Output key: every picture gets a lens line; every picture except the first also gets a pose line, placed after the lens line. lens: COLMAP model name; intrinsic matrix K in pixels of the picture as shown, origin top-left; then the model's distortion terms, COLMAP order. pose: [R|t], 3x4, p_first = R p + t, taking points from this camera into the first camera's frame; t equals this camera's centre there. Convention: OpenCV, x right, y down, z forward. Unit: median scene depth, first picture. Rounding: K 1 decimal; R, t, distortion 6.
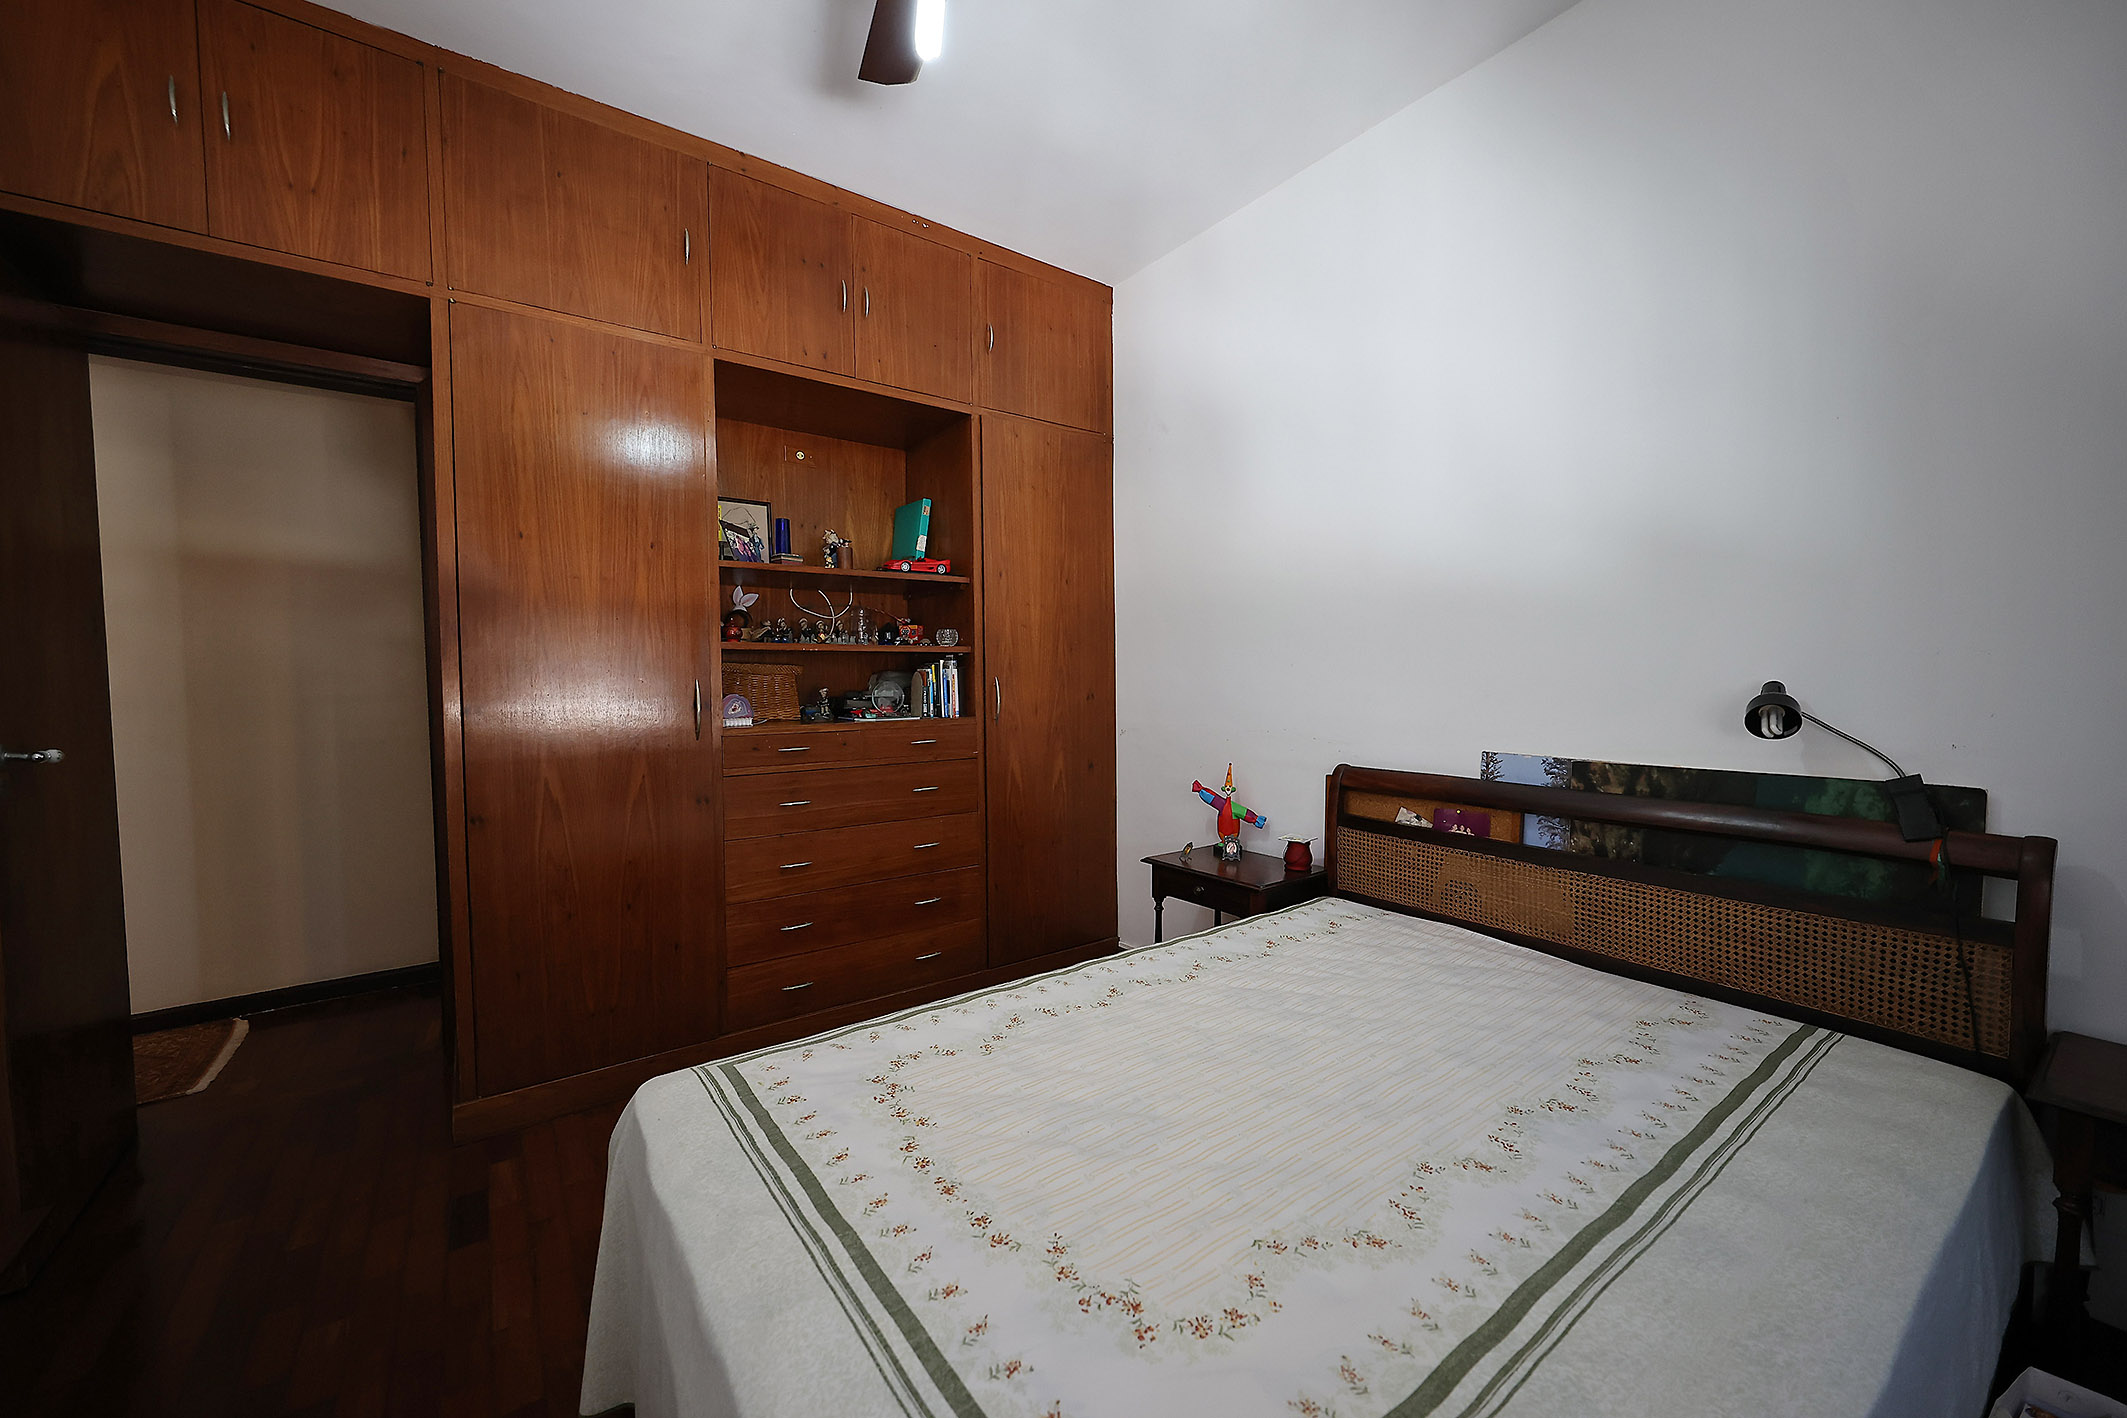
lens RADIAL K [[798.7, 0, 1024.7], [0, 798.7, 706.6], [0, 0, 1]] dist [0.000240, 0.000102]
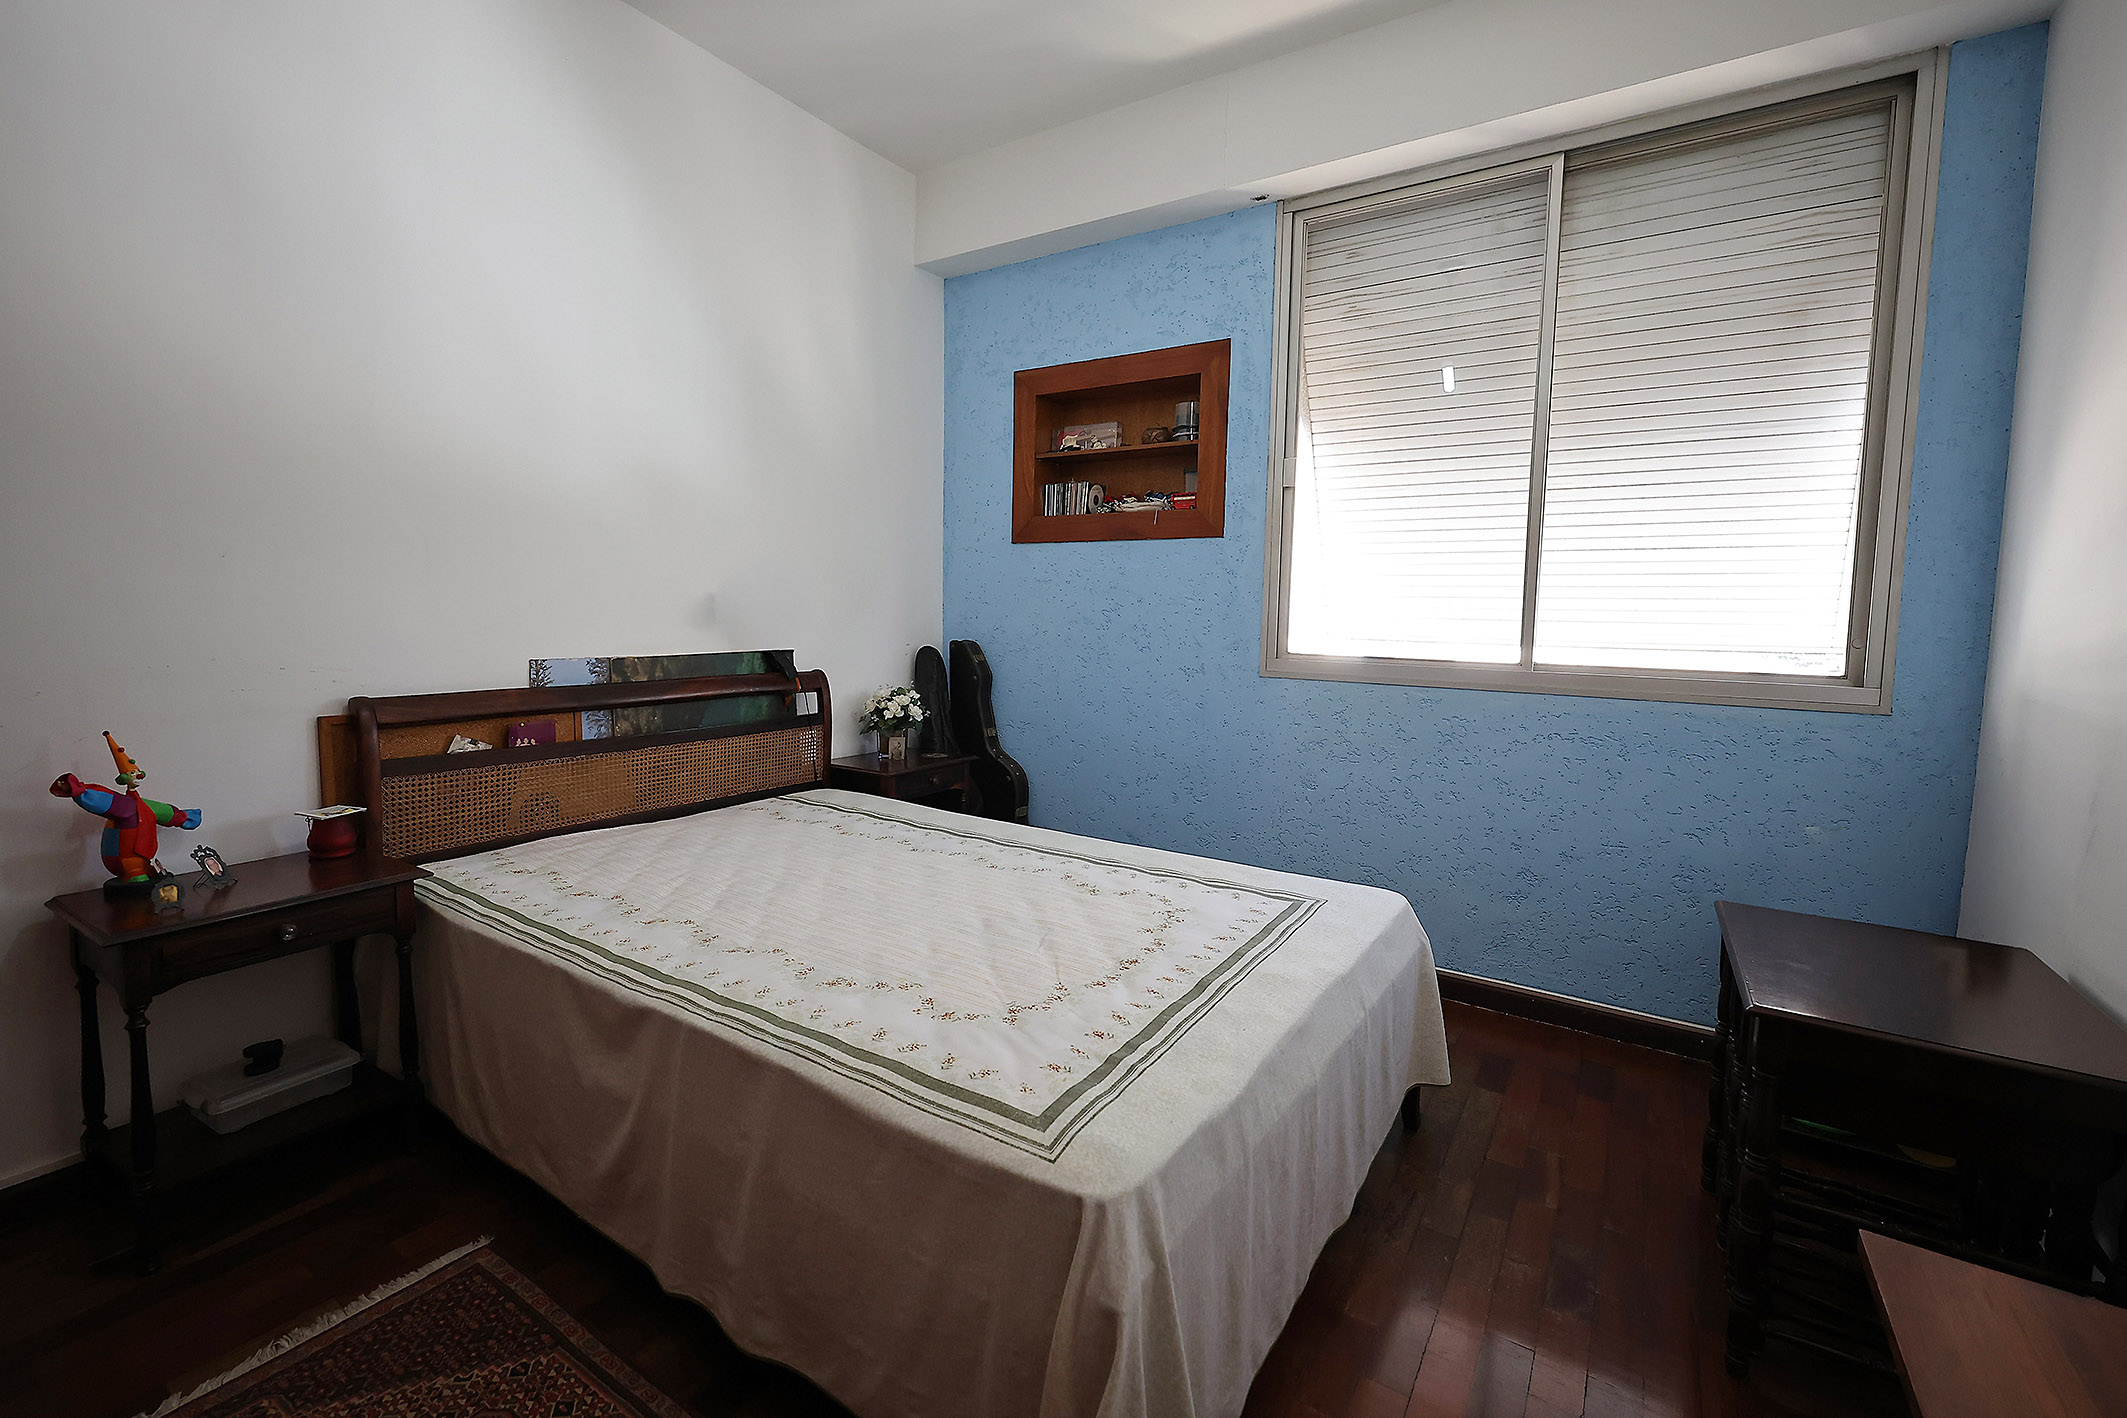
lens RADIAL K [[898.1, 0, 1057.7], [0, 898.1, 669.5], [0, 0, 1]] dist [-0.000068, -0.000013]
pose [[-0.369379, -0.068276, 0.926767, -0.769706], [0.021385, 0.996409, 0.081930, -0.009647], [-0.929033, 0.050082, -0.366592, 0.889739]]
